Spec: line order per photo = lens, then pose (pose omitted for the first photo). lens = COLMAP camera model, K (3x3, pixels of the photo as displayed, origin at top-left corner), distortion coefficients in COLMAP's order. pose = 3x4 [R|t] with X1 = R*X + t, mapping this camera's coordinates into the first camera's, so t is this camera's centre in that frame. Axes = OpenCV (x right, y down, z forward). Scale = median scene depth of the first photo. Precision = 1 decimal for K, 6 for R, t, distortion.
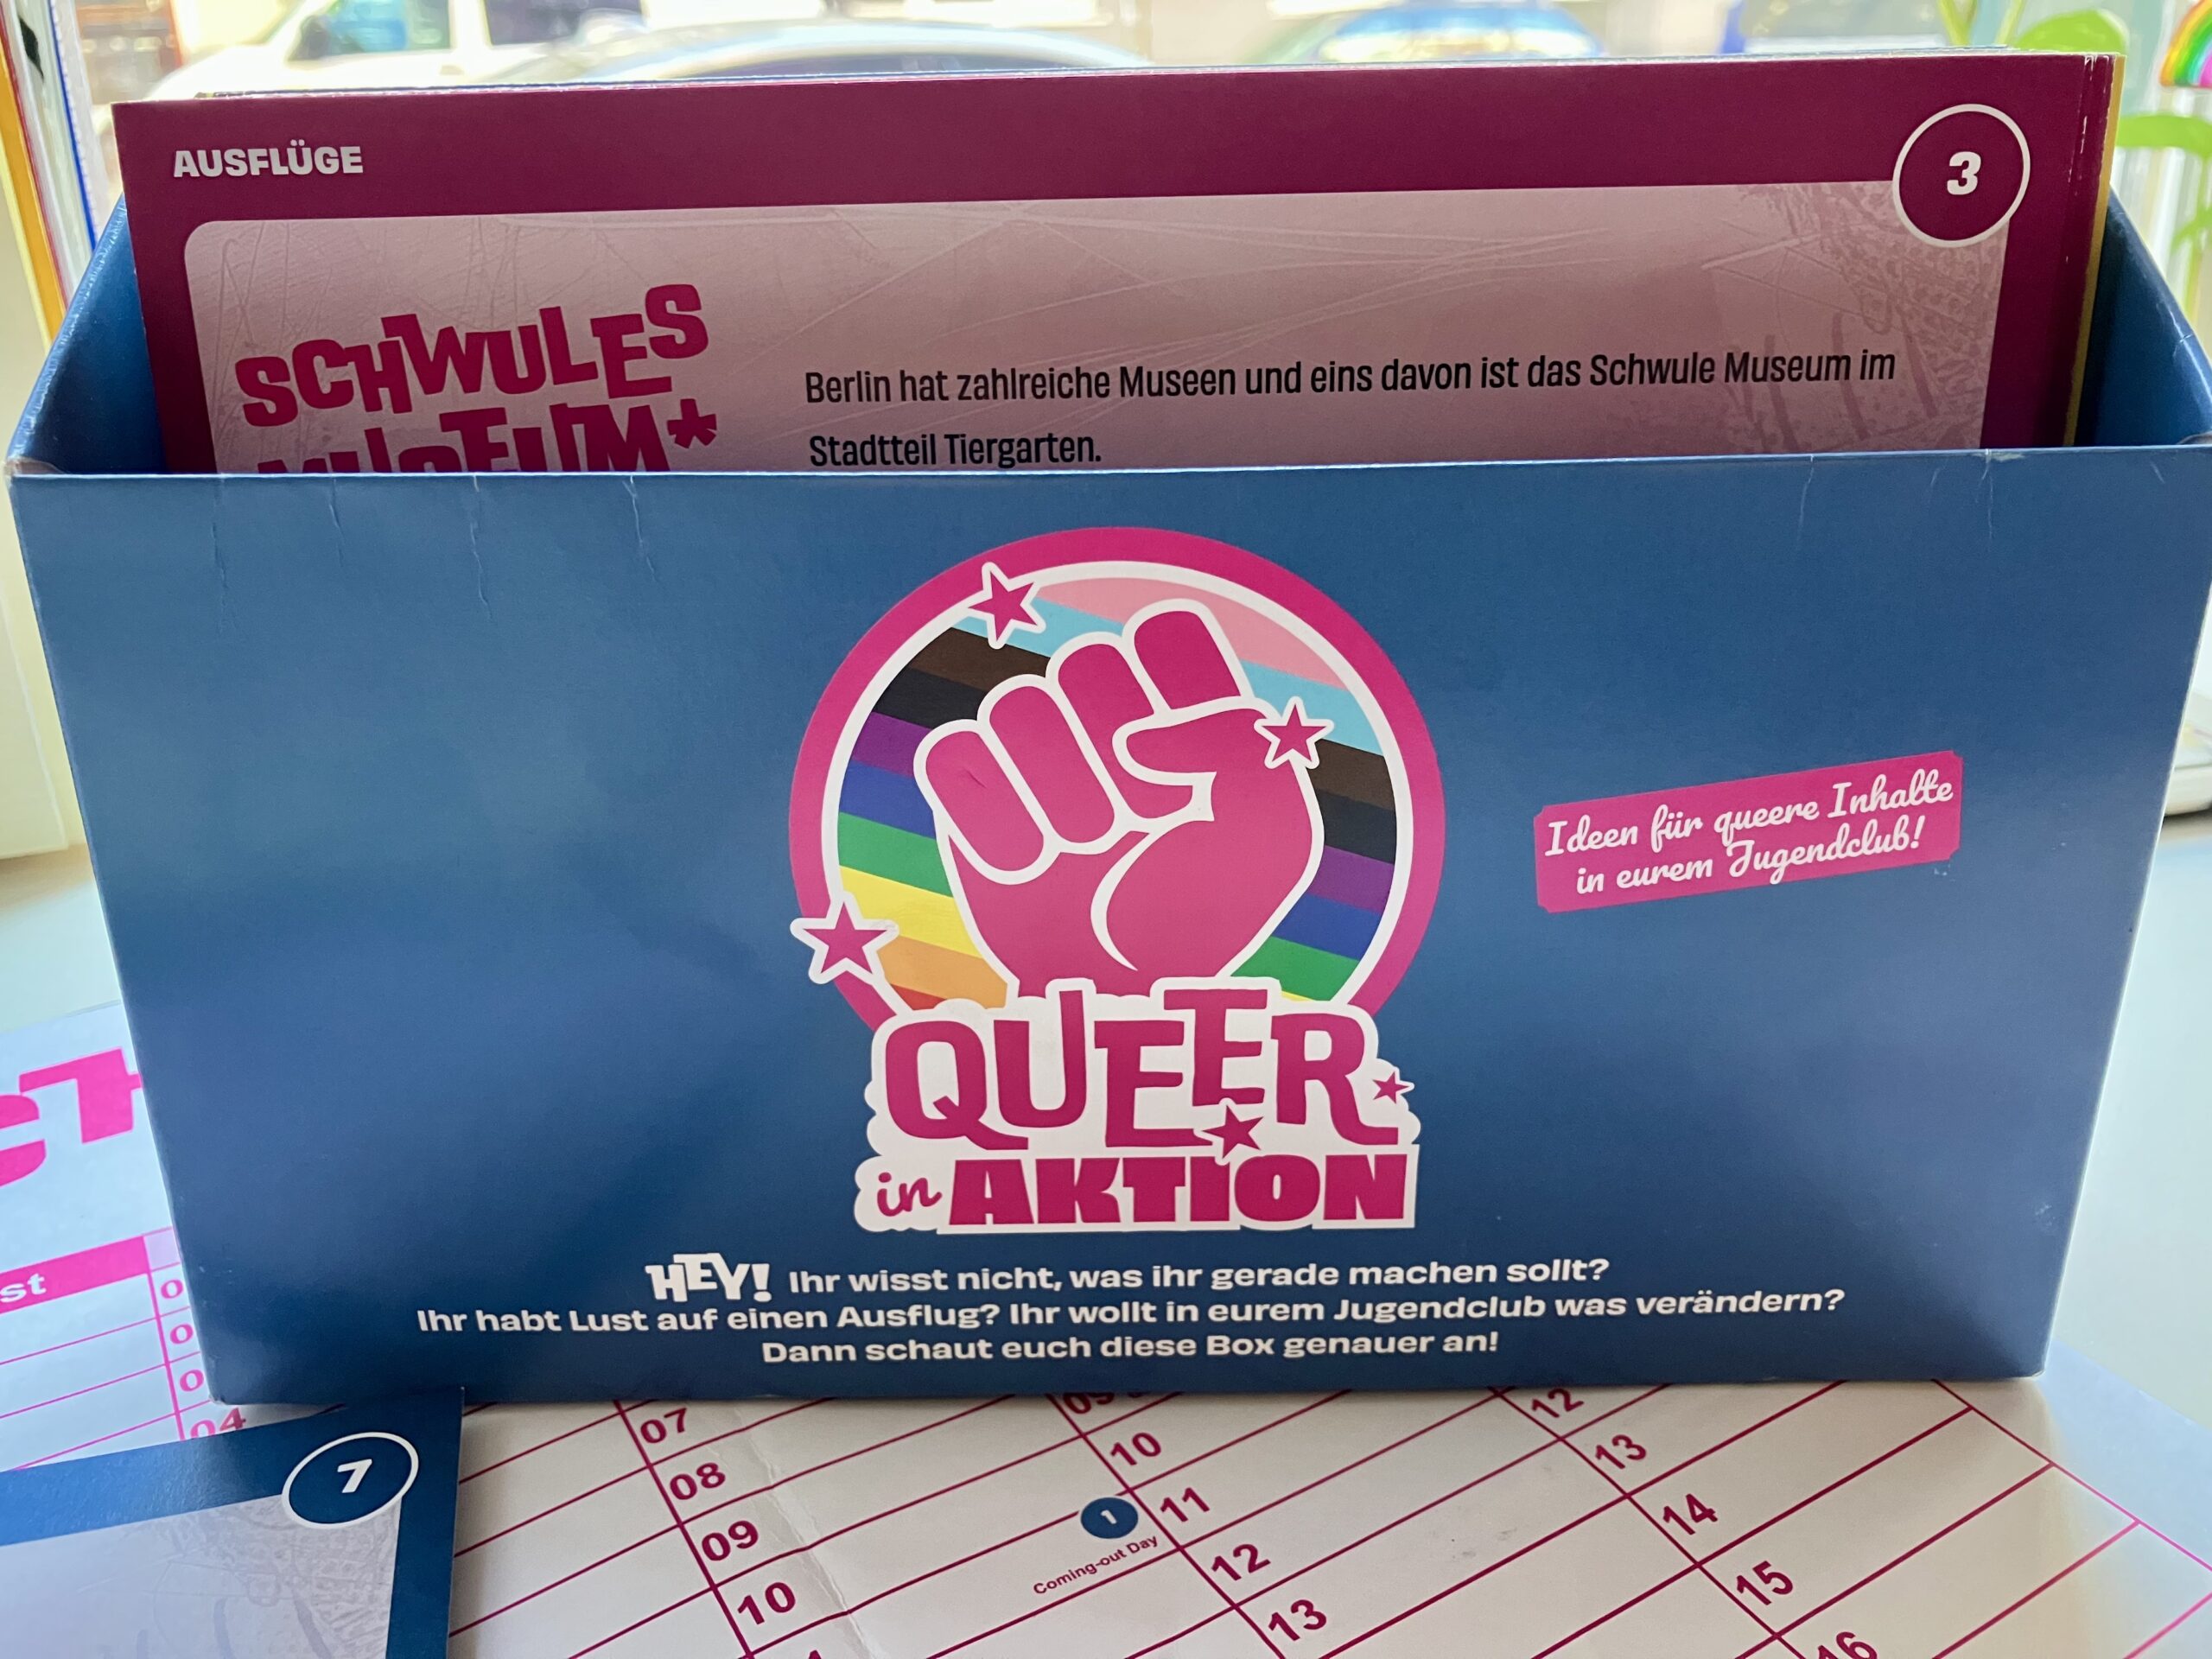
lens RADIAL K [[1838.6, 0, 1098.7], [0, 1838.6, 836.1], [0, 0, 1]] dist [-0.004462, 0.000038]
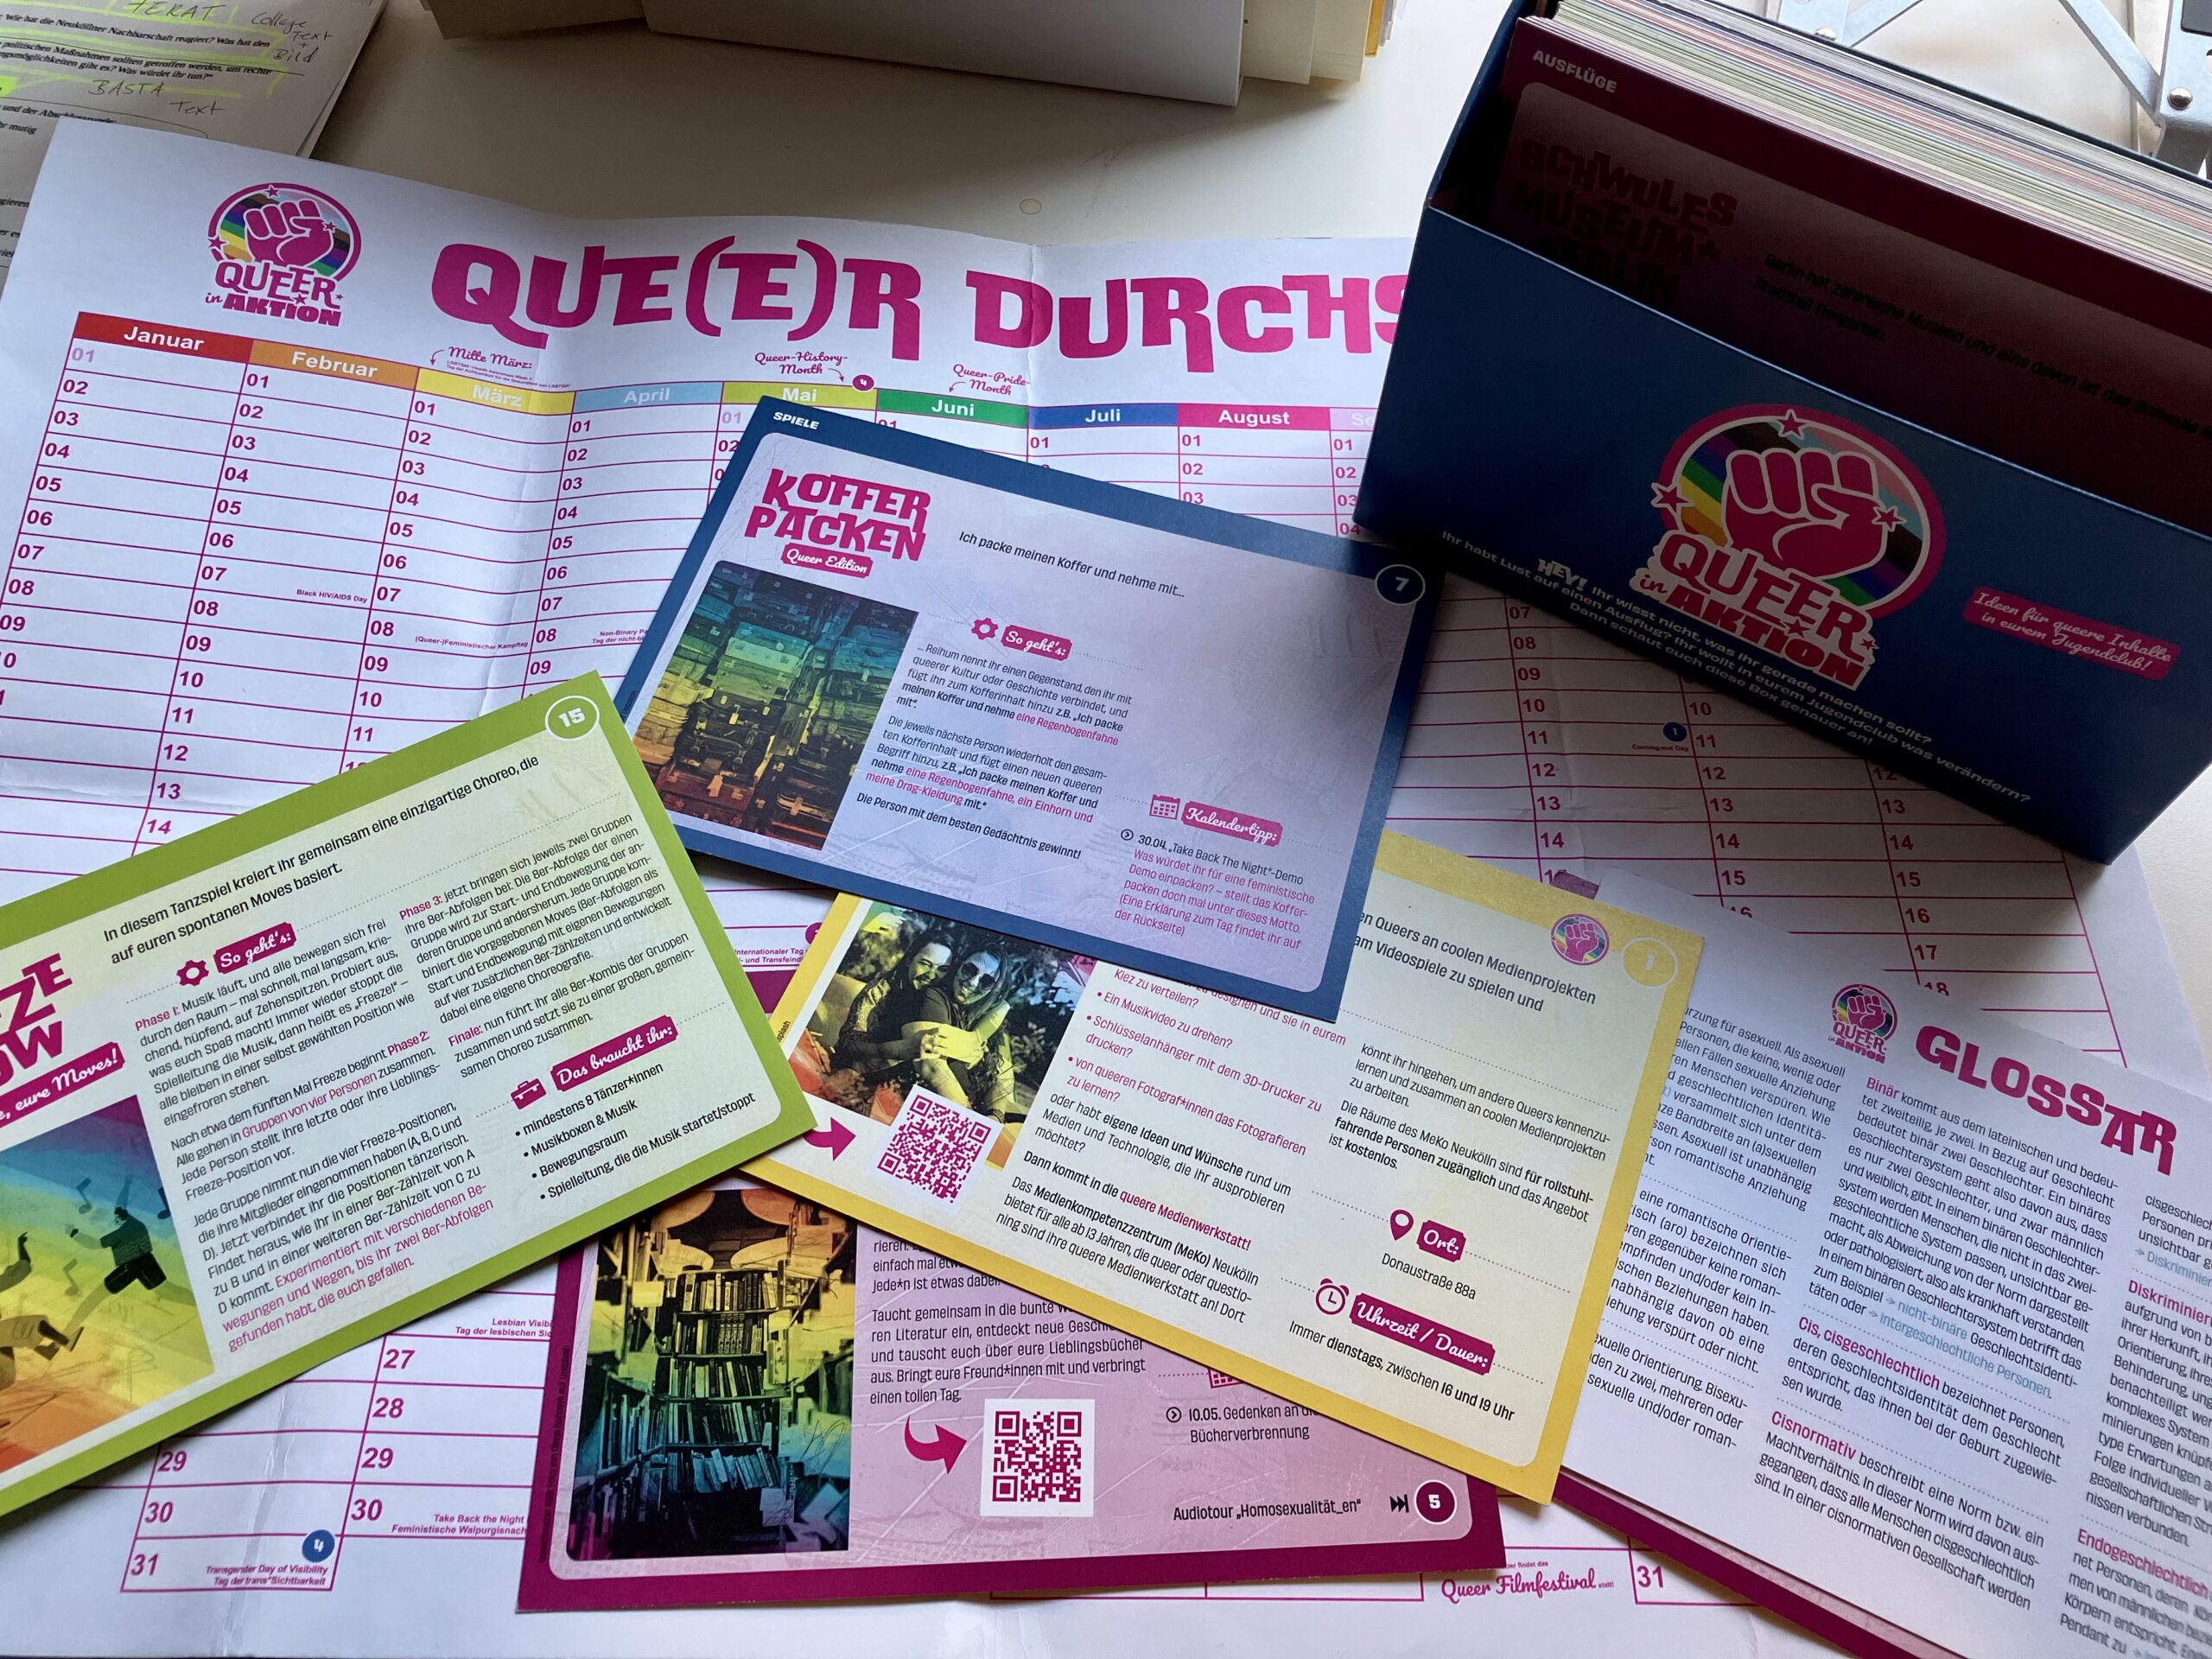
lens RADIAL K [[1838.6, 0, 1101.8], [0, 1838.6, 836.1], [0, 0, 1]] dist [-0.004462, 0.000038]
pose [[0.857651, 0.460928, -0.227994, -0.026674], [-0.226922, 0.737097, 0.636549, -0.907952], [0.461456, -0.494200, 0.736766, -1.213765]]
